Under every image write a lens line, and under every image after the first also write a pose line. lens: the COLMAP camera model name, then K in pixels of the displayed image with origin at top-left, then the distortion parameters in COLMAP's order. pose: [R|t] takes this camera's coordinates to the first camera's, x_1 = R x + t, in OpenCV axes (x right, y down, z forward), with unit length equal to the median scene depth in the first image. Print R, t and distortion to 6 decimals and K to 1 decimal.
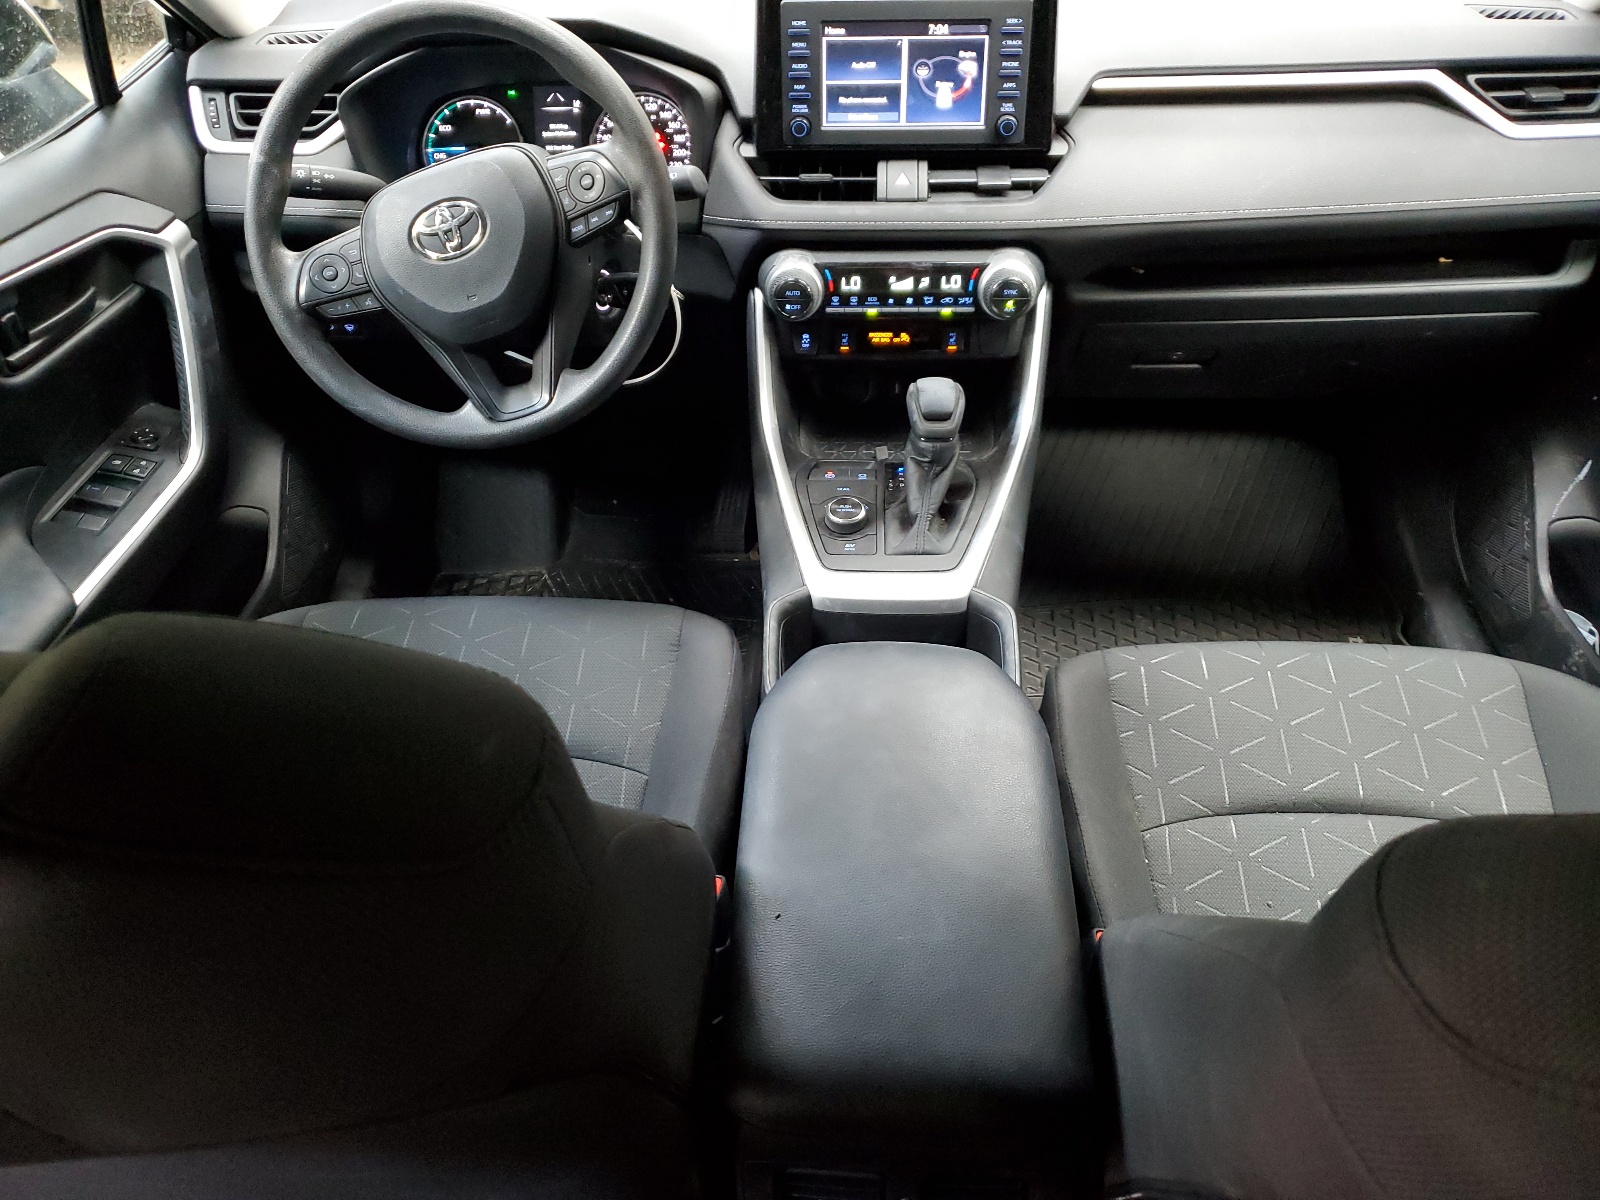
lens RADIAL K [[1231.0, 0, 800.5], [0, 1231.0, 597.6], [0, 0, 1]] dist [-0.011842, -0.001393]
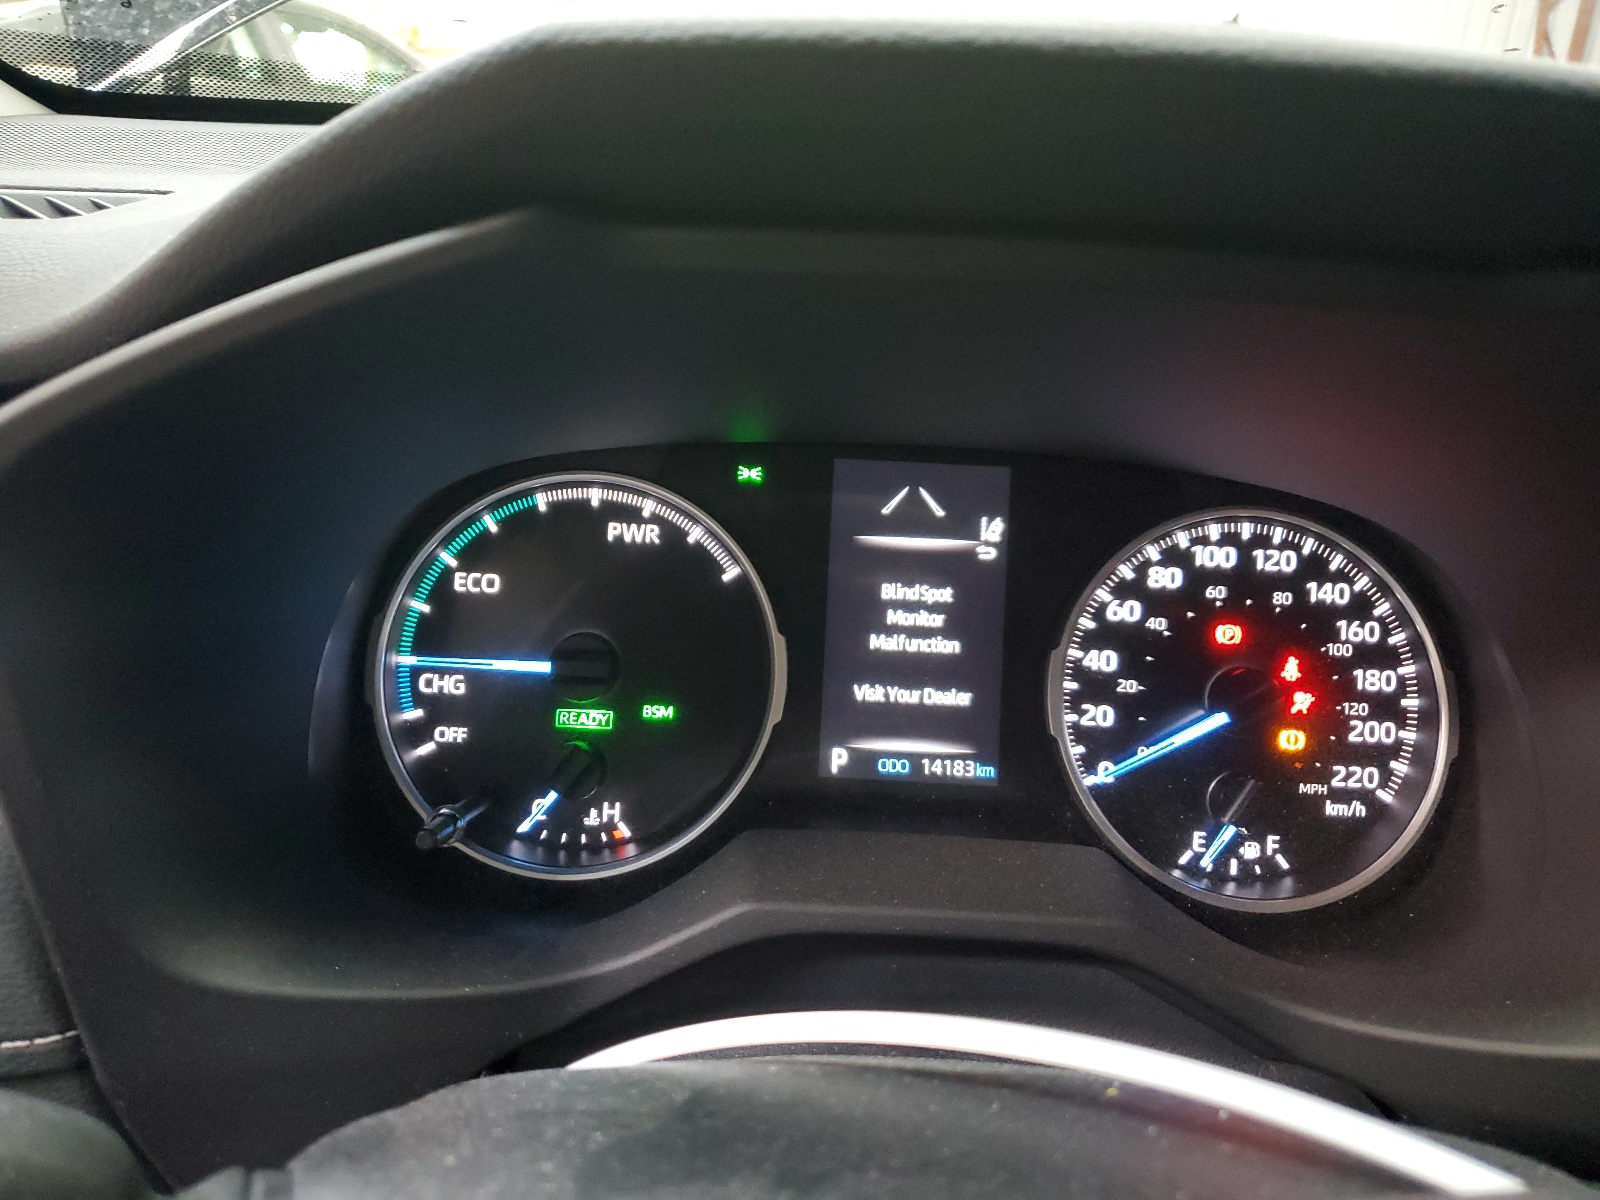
lens RADIAL K [[1231.0, 0, 798.3], [0, 1231.0, 601.1], [0, 0, 1]] dist [-0.011842, -0.001393]
pose [[0.996970, 0.067431, 0.038772, -0.232849], [-0.051254, 0.944453, -0.324626, -0.299404], [-0.058508, 0.321655, 0.945048, 0.757048]]
